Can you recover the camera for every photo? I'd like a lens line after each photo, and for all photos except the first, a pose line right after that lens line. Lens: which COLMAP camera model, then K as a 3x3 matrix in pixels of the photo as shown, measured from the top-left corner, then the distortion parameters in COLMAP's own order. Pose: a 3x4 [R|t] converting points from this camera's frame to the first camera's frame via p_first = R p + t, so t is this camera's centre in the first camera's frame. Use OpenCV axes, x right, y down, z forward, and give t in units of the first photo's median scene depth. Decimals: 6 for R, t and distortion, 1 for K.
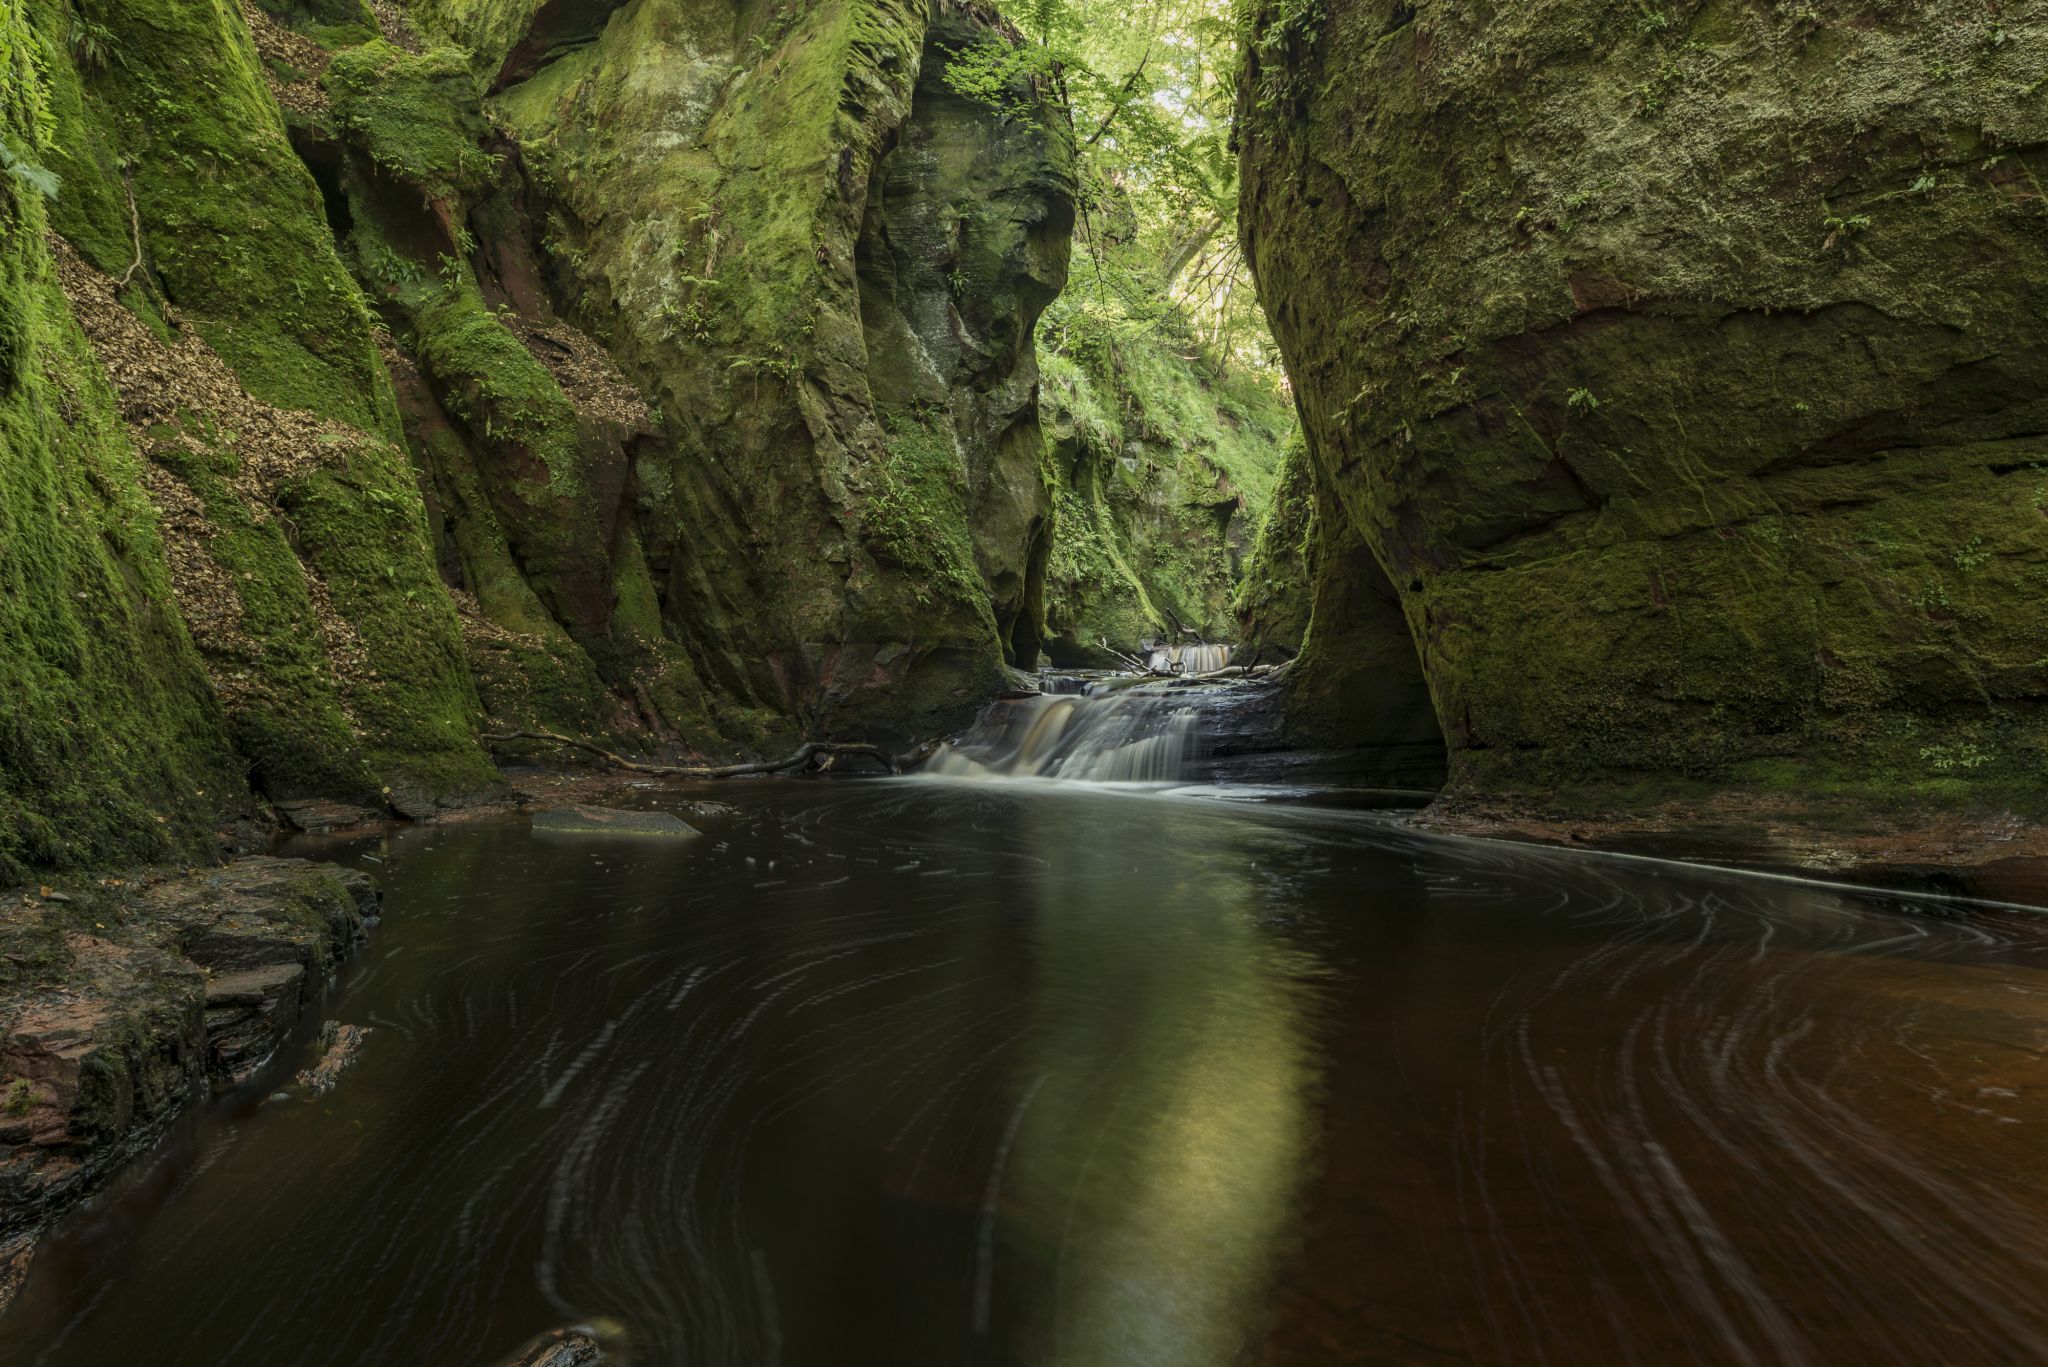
lens RADIAL K [[1210.5, 0, 1029.3], [0, 1210.5, 686.2], [0, 0, 1]] dist [-0.001748, -0.000548]
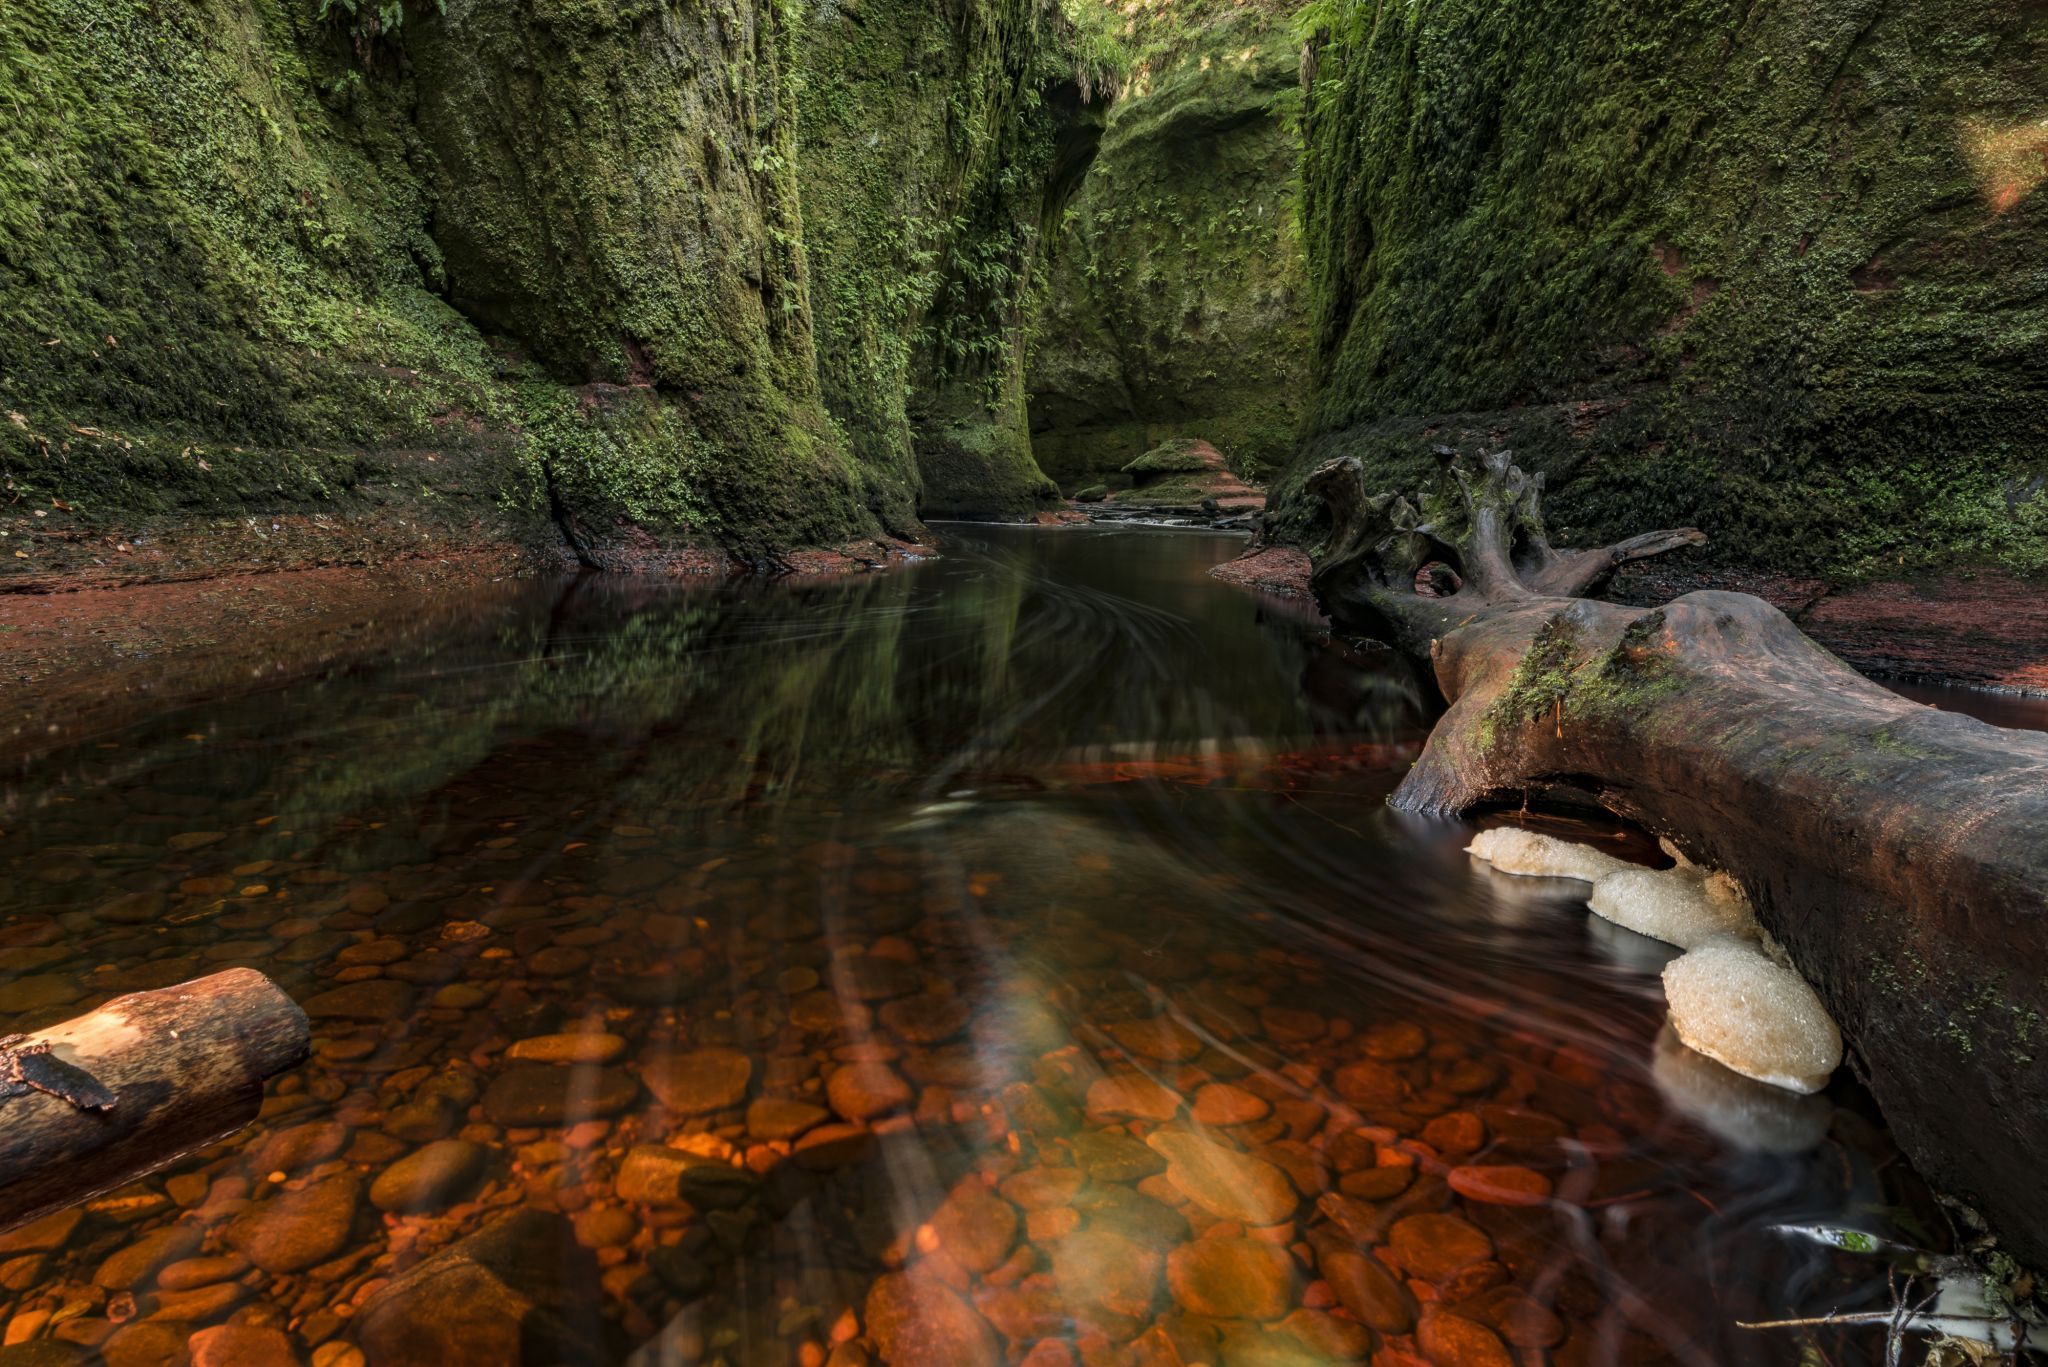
lens RADIAL K [[1283.3, 0, 1024.0], [0, 1283.3, 683.5], [0, 0, 1]] dist [0.002923, 0.000853]
pose [[0.984370, 0.010757, 0.175786, -0.290072], [-0.040885, 0.984822, 0.168684, -0.001828], [-0.171303, -0.173234, 0.969869, -2.217162]]
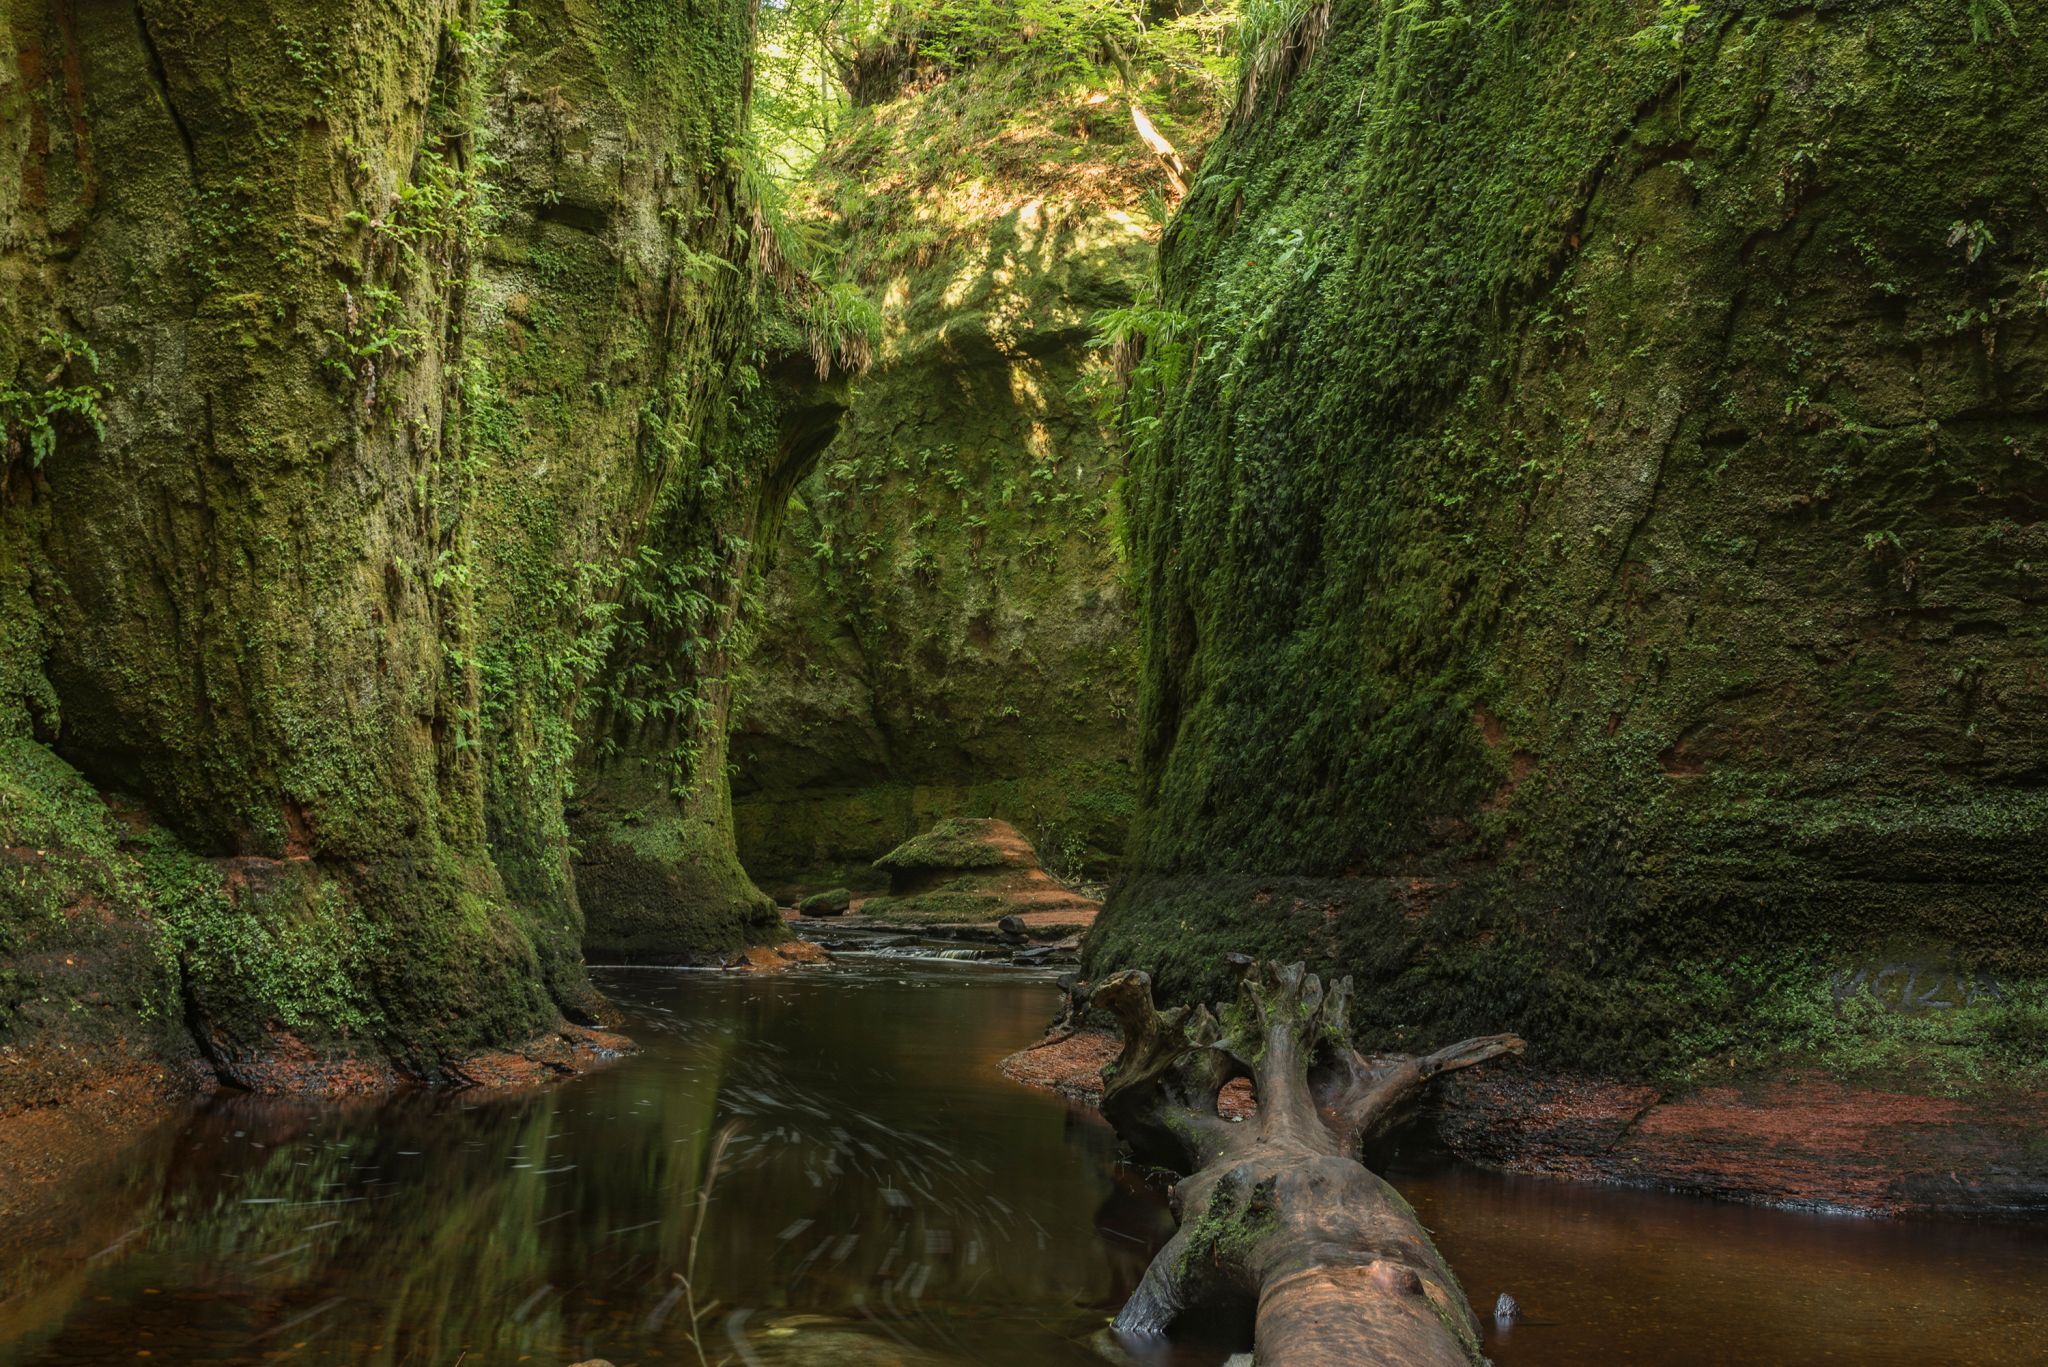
lens RADIAL K [[2267.2, 0, 1024.0], [0, 2267.2, 683.5], [0, 0, 1]] dist [-0.104077, 0.051511]
pose [[0.949628, 0.059572, 0.307665, -0.347184], [-0.041550, 0.997033, -0.064805, -0.039933], [-0.310612, 0.048758, 0.949285, -2.413423]]
